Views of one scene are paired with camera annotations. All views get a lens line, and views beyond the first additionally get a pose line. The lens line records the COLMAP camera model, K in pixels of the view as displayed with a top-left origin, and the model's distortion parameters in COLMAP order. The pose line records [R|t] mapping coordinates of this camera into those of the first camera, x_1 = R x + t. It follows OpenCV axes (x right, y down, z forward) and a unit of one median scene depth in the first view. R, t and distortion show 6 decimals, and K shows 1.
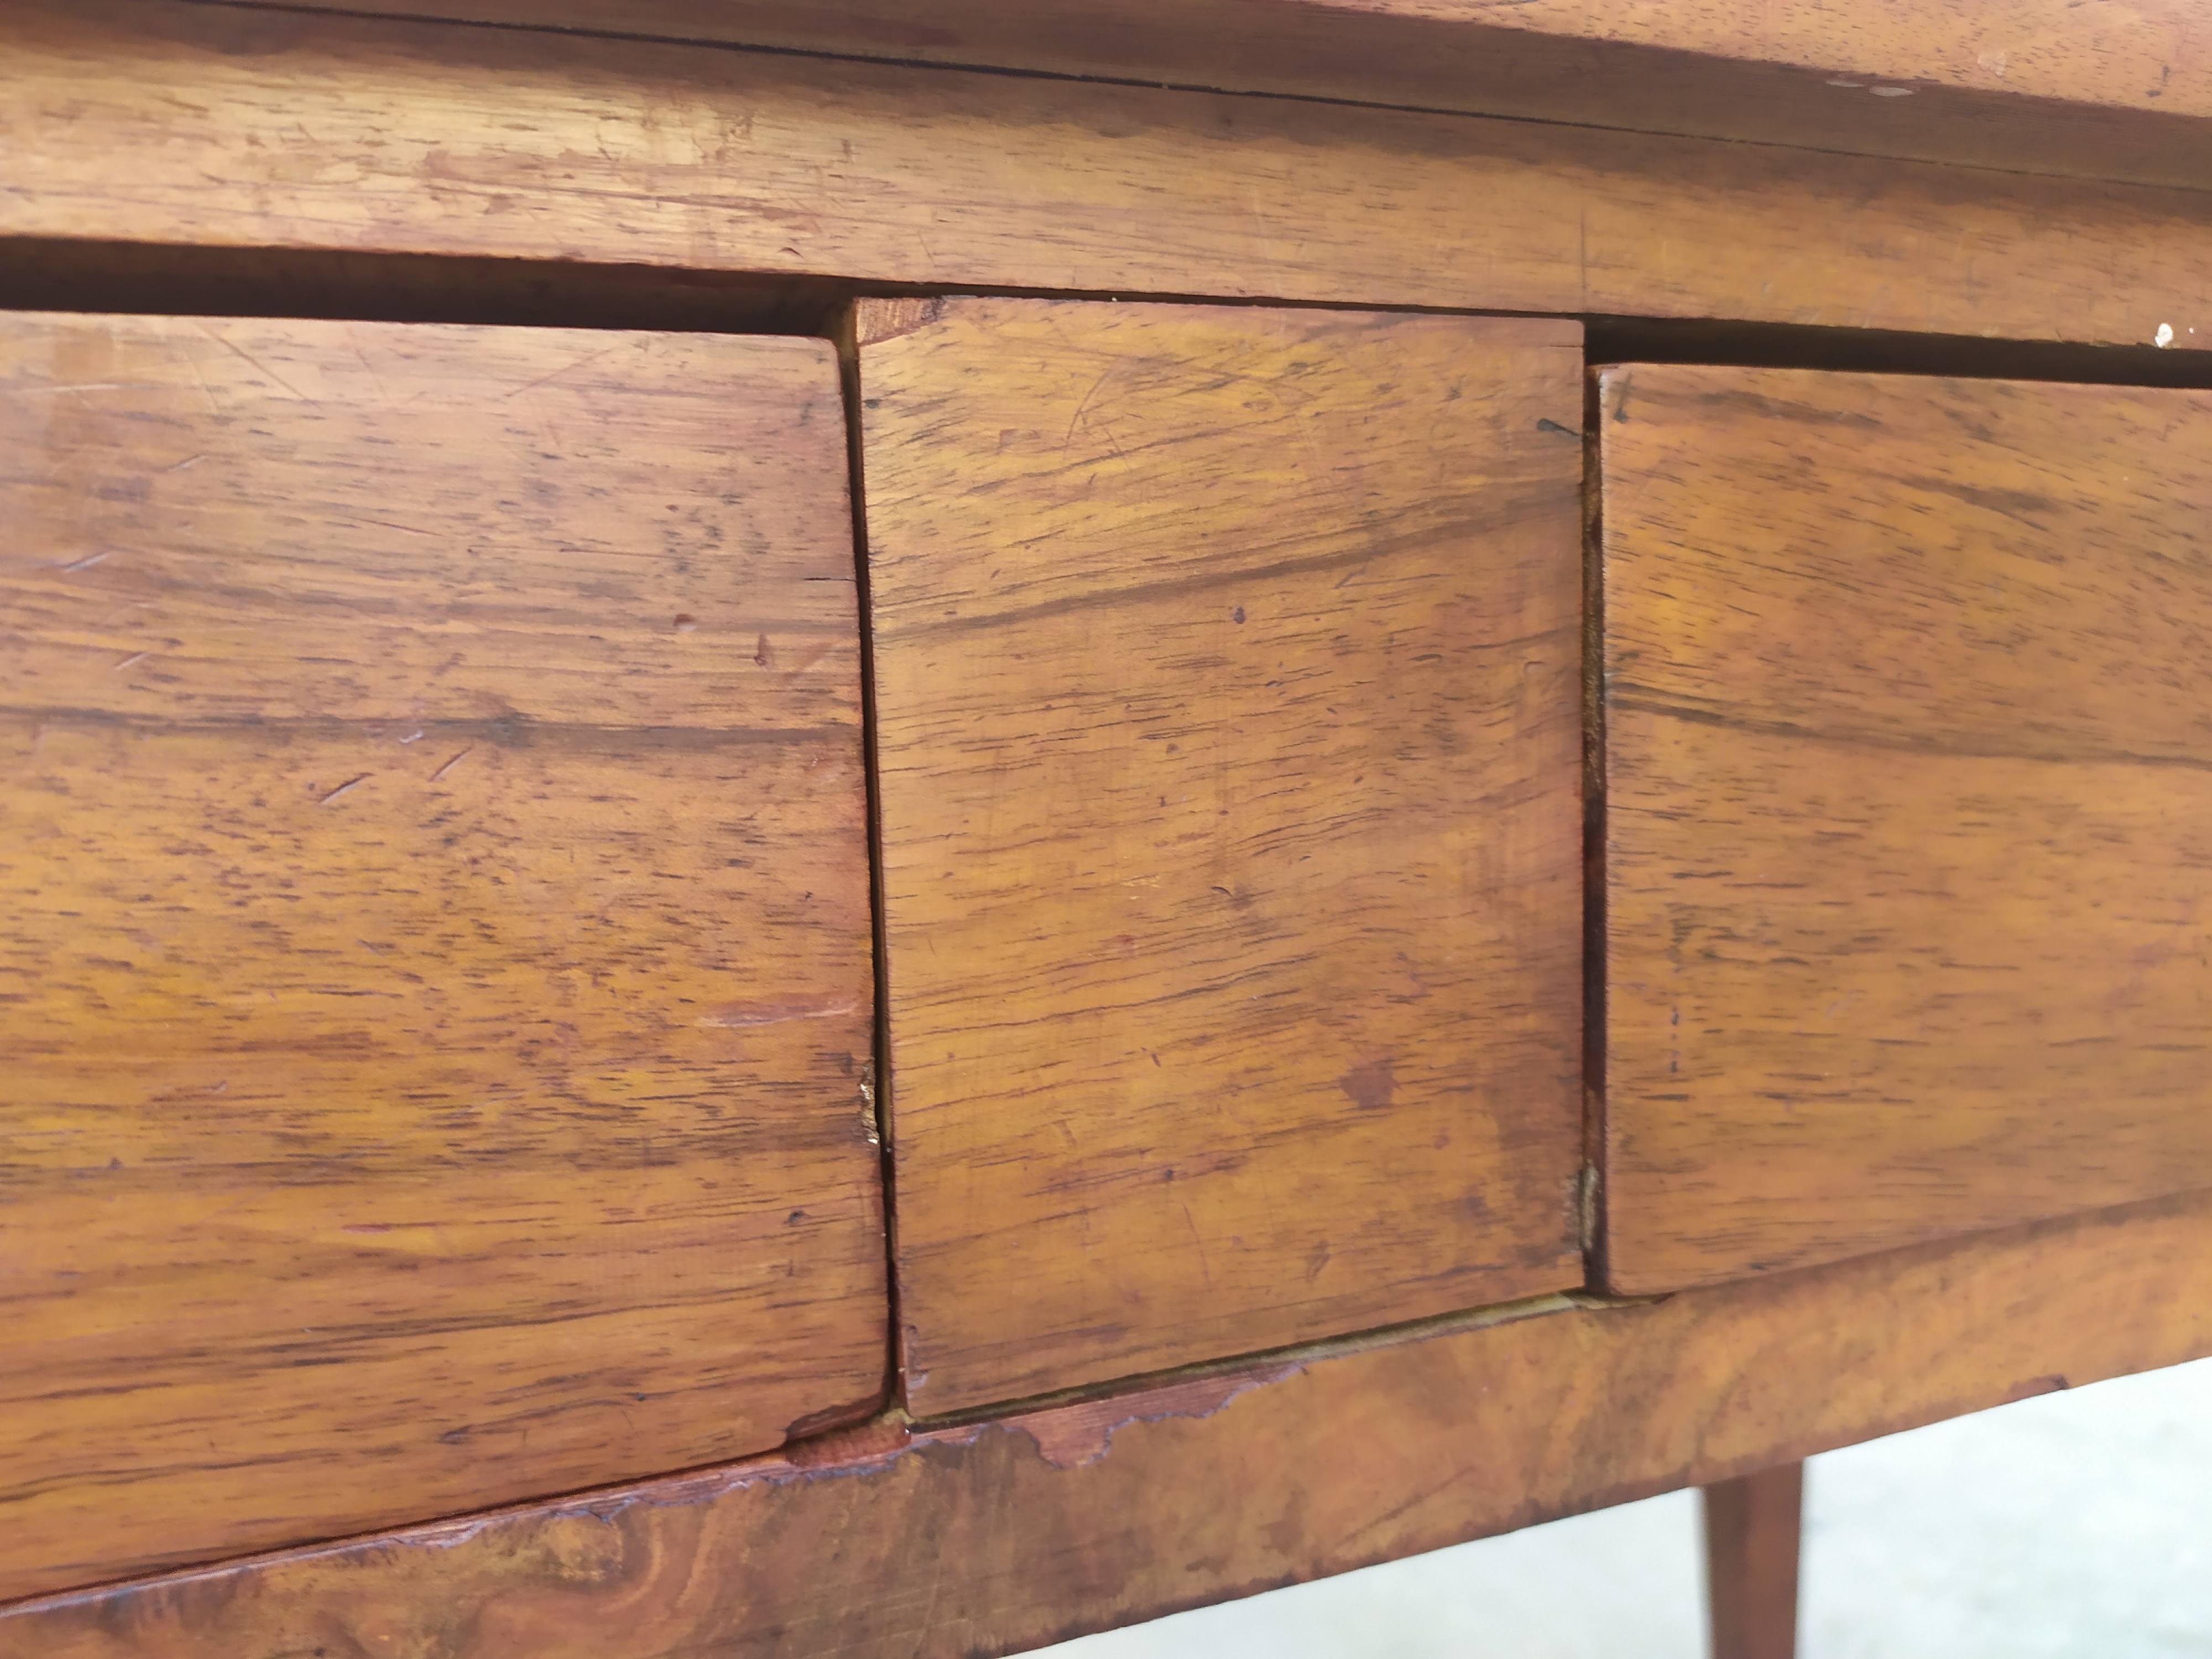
lens RADIAL K [[2128.1, 0, 1106.0], [0, 2128.1, 829.5], [0, 0, 1]] dist [0.094189, -0.434716]
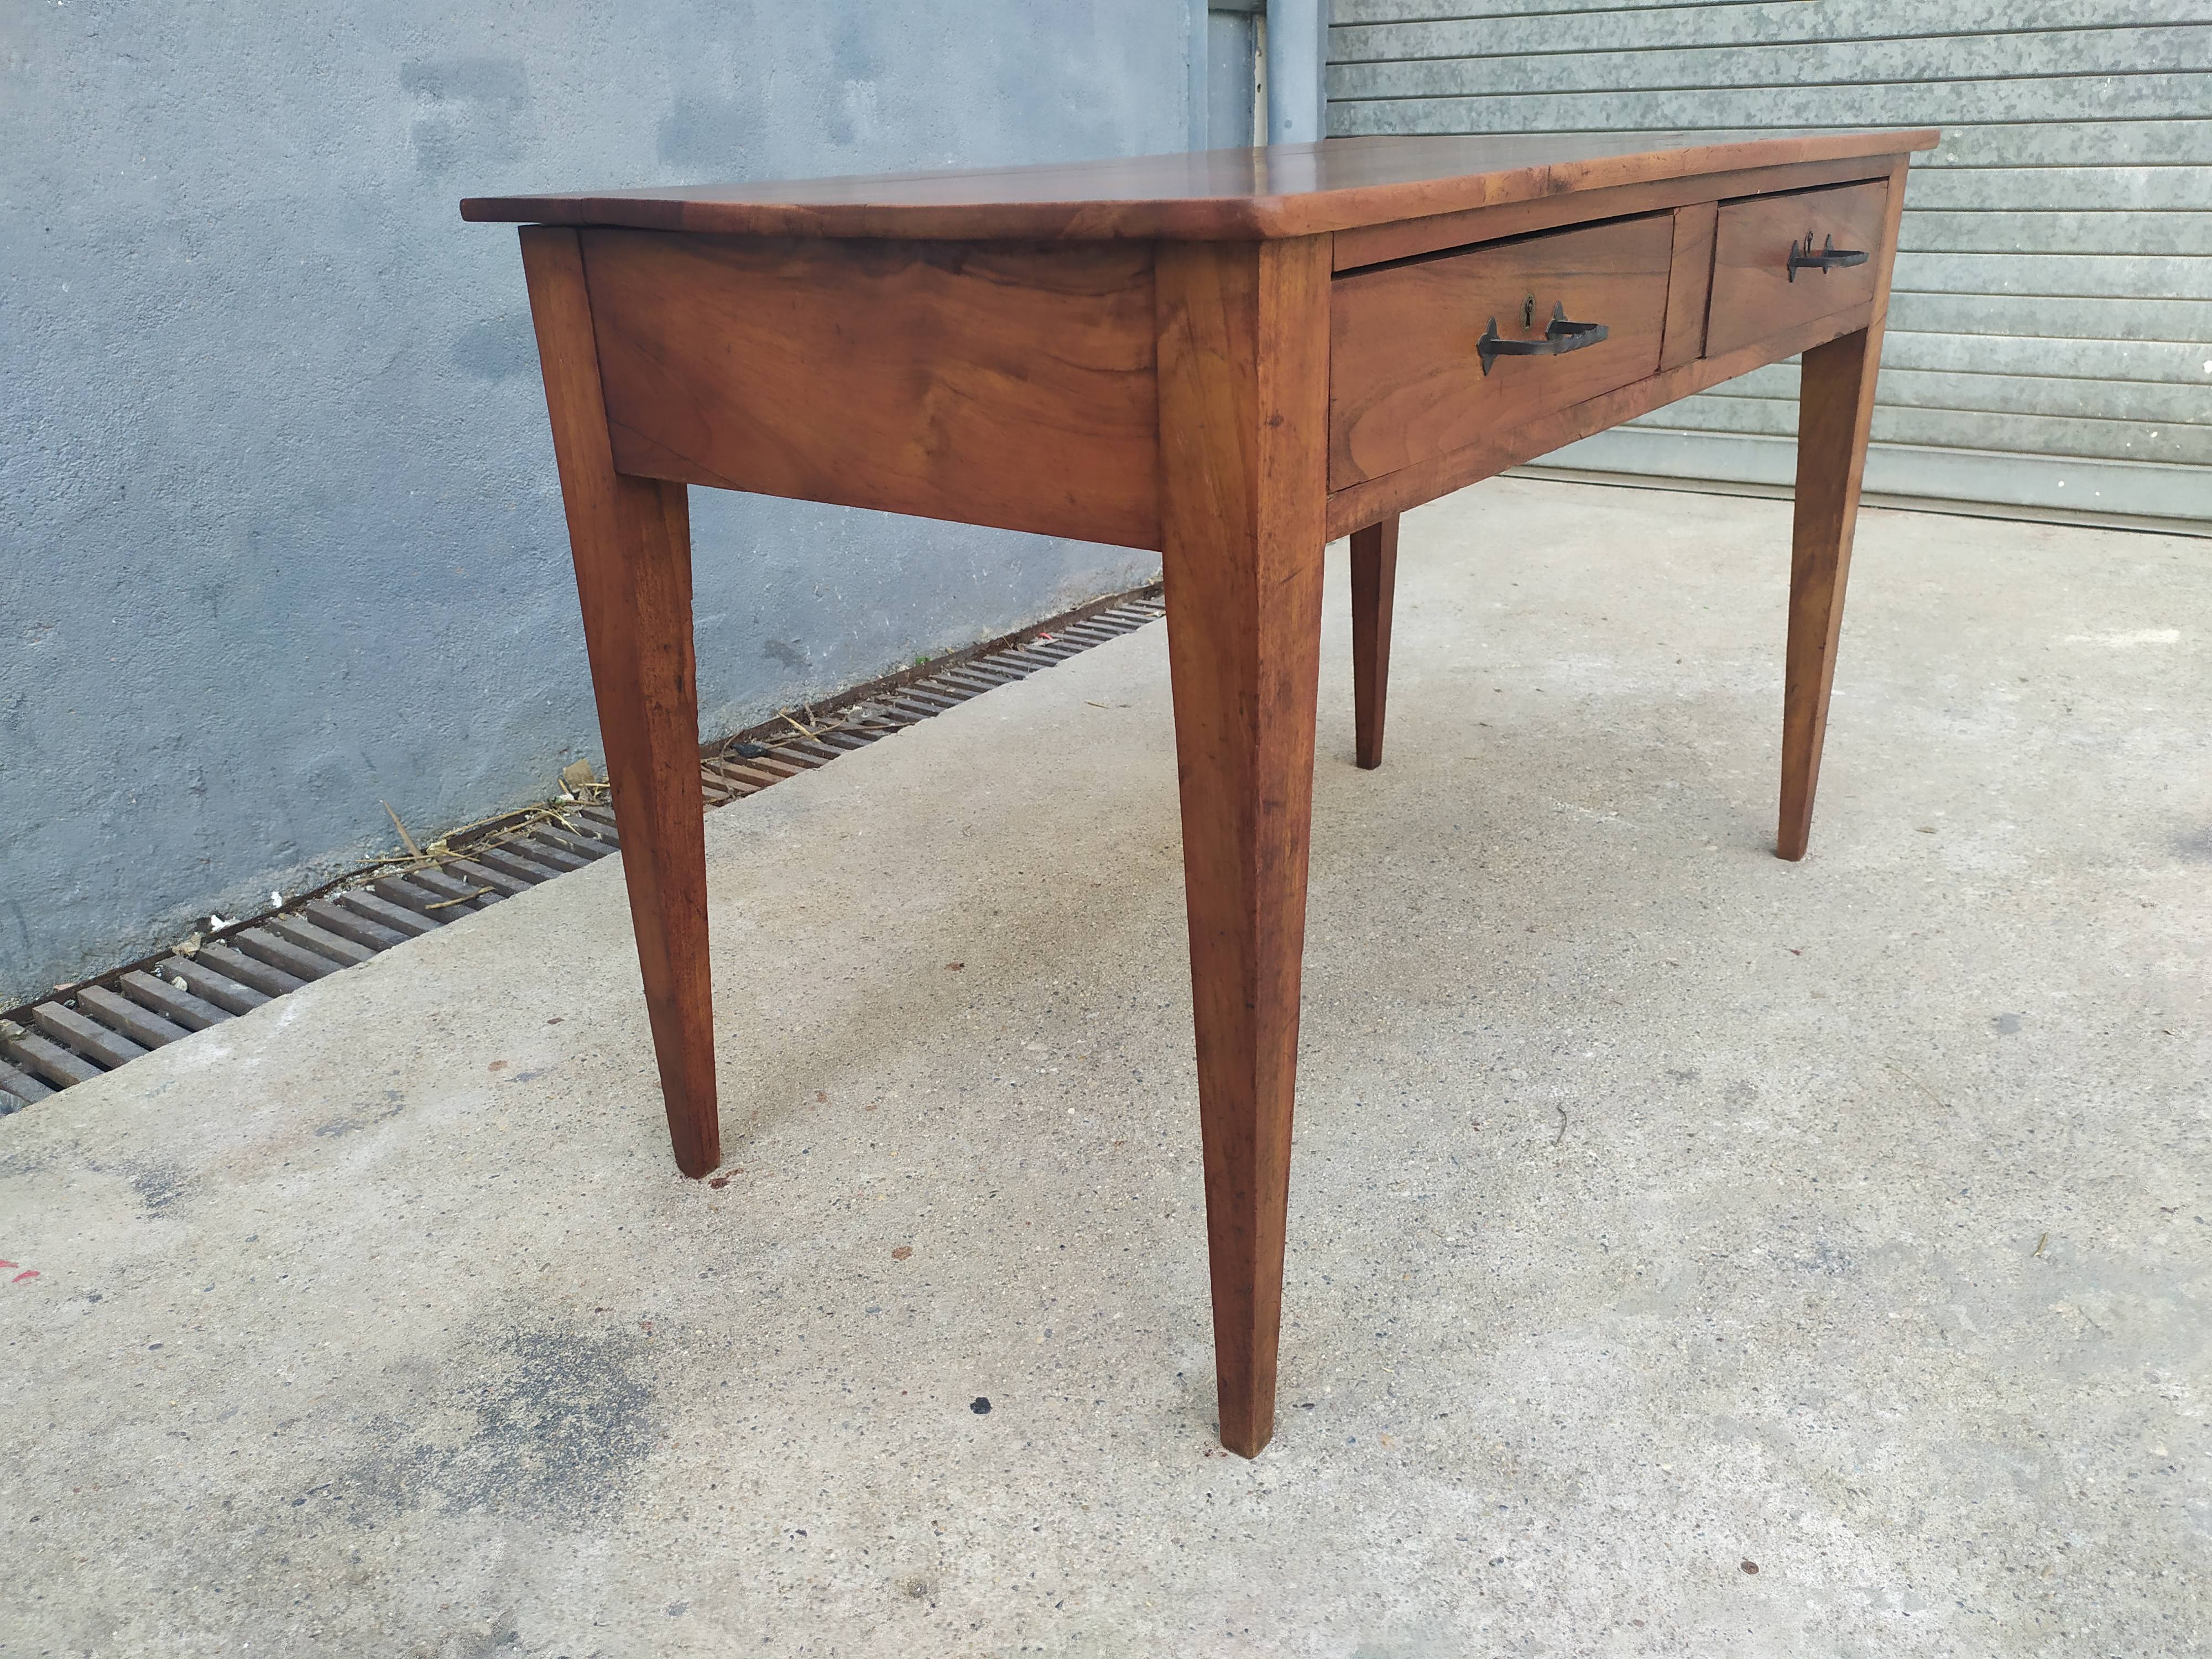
lens RADIAL K [[1661.3, 0, 1120.6], [0, 1661.3, 836.3], [0, 0, 1]] dist [0.055601, -0.071078]
pose [[0.876296, -0.193284, 0.441302, -4.042530], [0.061934, 0.953588, 0.294676, -0.007747], [-0.477776, -0.230891, 0.847596, -2.973974]]
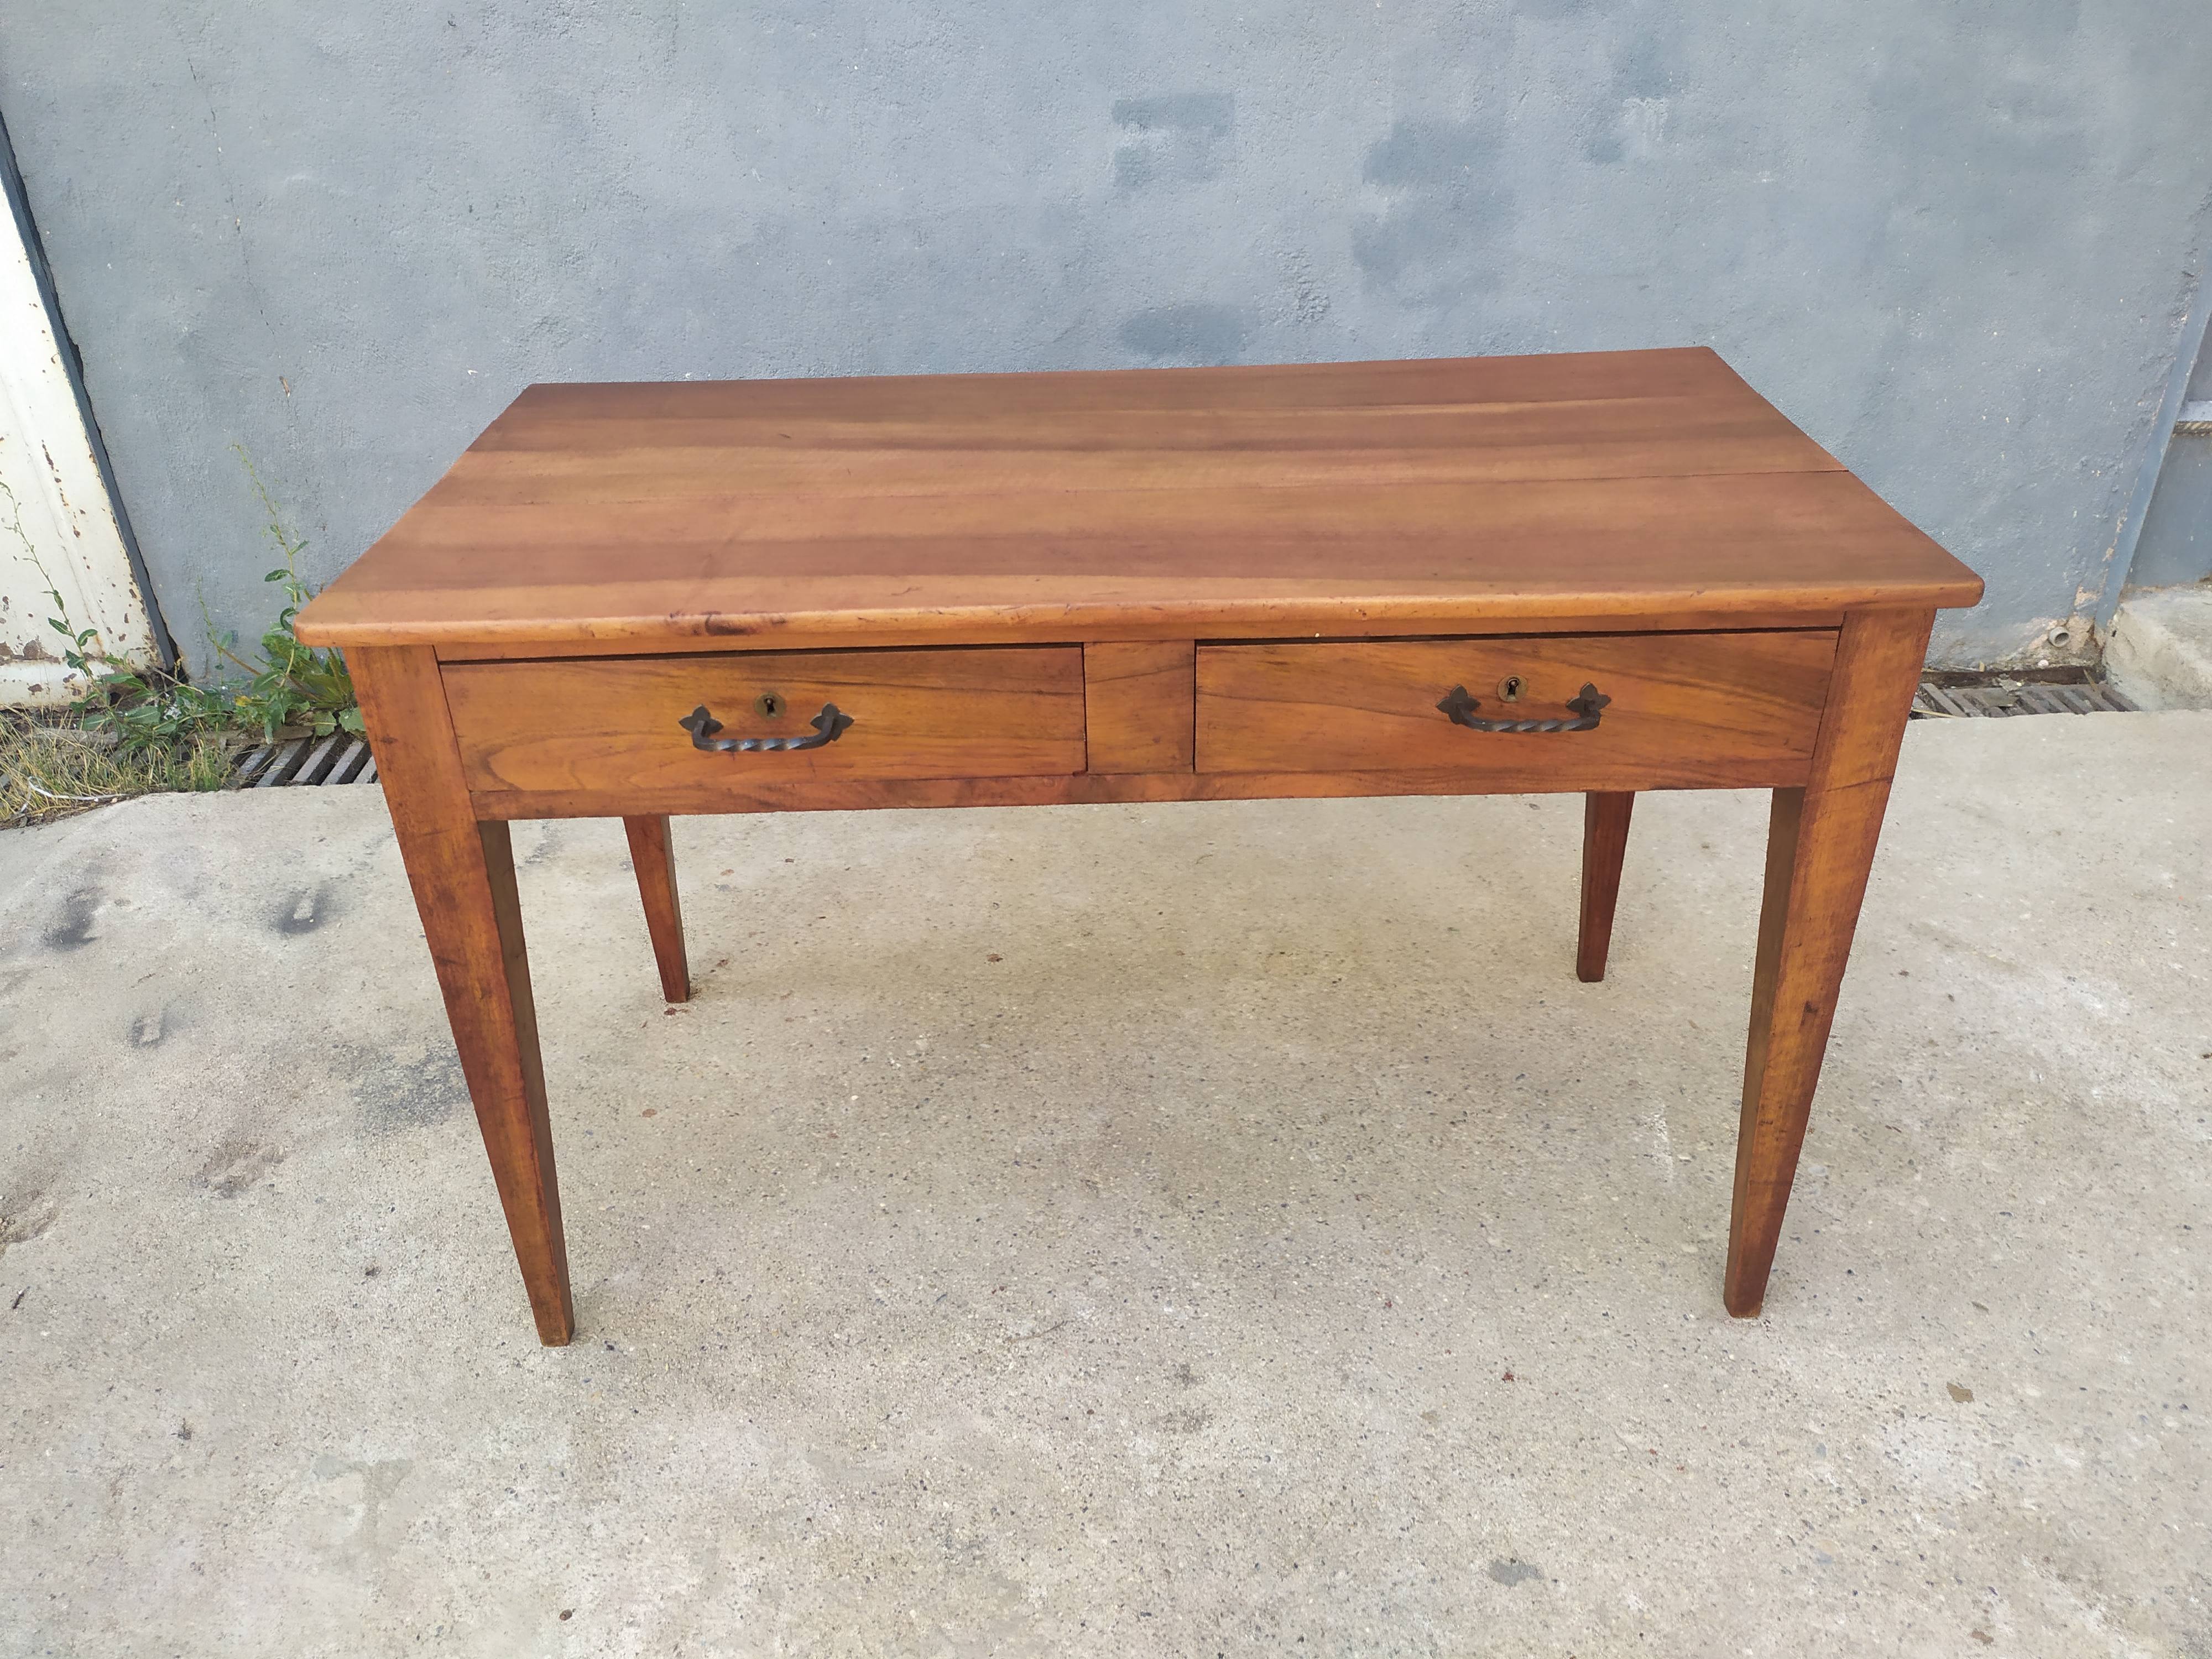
lens RADIAL K [[1662.8, 0, 1124.3], [0, 1662.8, 826.8], [0, 0, 1]] dist [0.071531, -0.091377]
pose [[0.921182, 0.205641, -0.330358, 1.846461], [-0.046664, 0.901210, 0.430864, -1.933654], [0.386325, -0.381488, 0.839774, -3.675643]]
